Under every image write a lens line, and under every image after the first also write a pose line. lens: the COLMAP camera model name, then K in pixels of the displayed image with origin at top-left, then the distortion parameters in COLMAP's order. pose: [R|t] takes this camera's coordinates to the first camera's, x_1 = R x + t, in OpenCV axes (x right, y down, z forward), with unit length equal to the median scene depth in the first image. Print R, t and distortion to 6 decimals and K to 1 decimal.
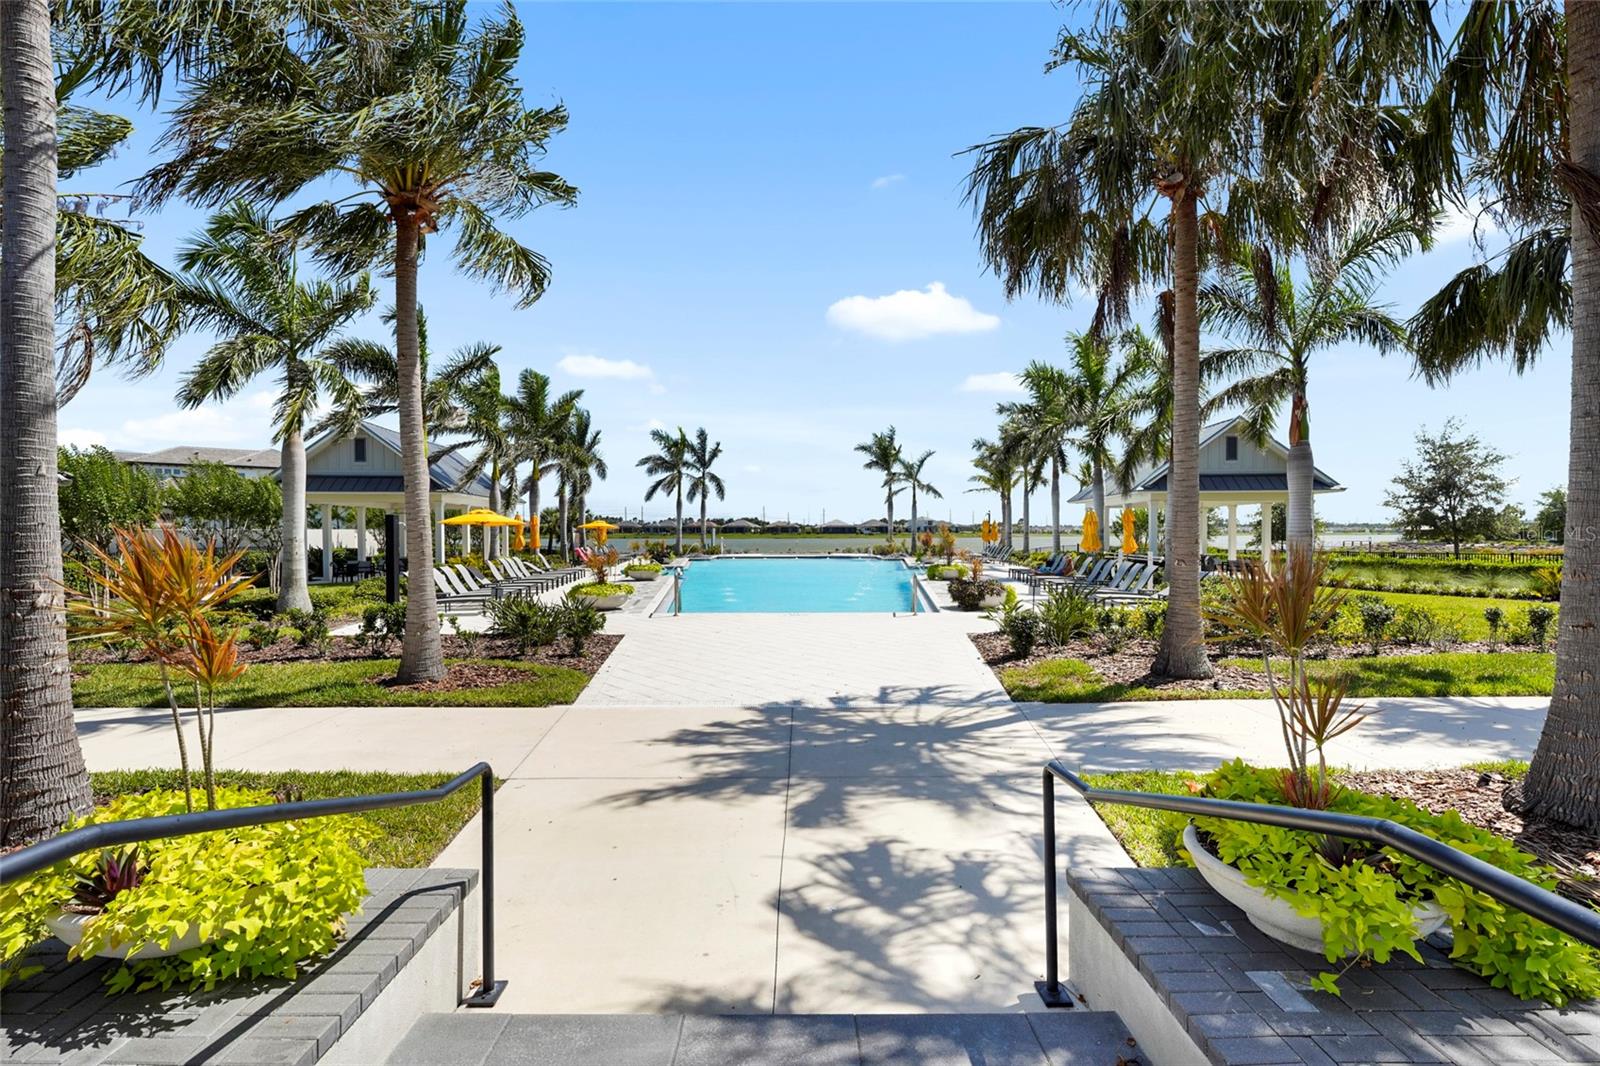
lens RADIAL K [[762.5, 0, 800.0], [0, 762.5, 533.0], [0, 0, 1]] dist [0.000727, -0.000032]
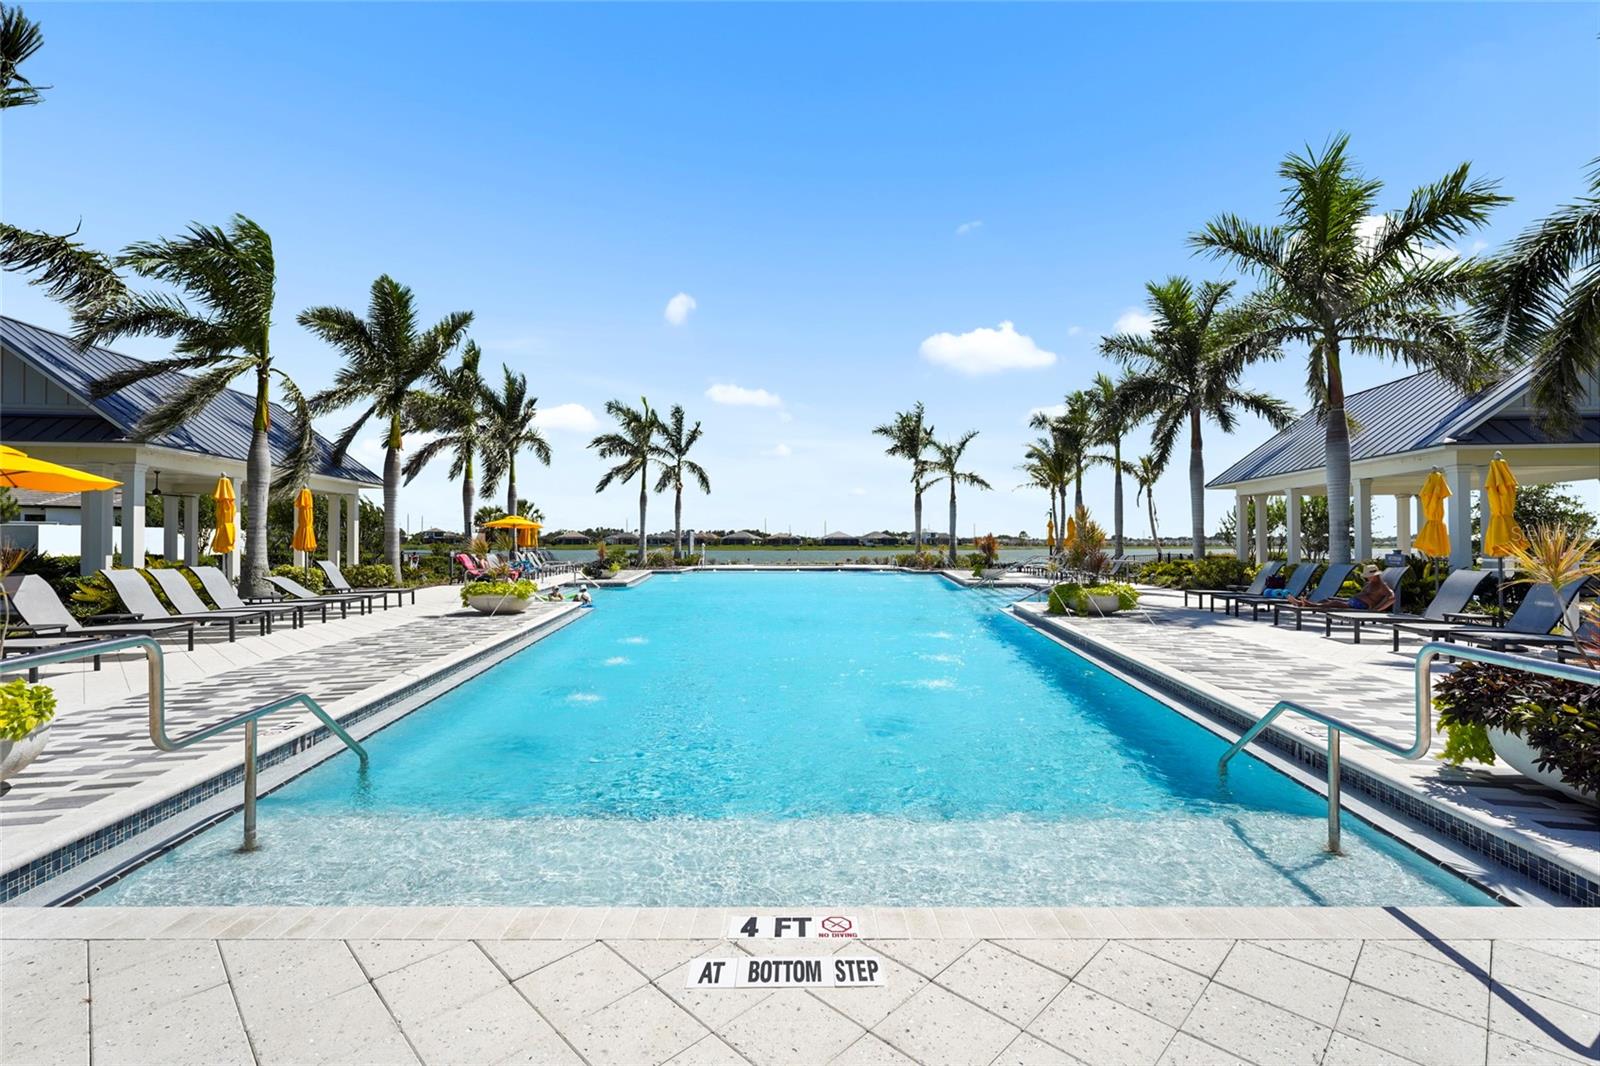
lens RADIAL K [[728.6, 0, 800.0], [0, 728.6, 533.0], [0, 0, 1]] dist [-0.001127, -0.000117]
pose [[0.999989, 0.004246, -0.001893, -0.000855], [-0.004280, 0.999825, -0.018224, 0.008363], [0.001815, 0.018232, 0.999832, 0.262737]]
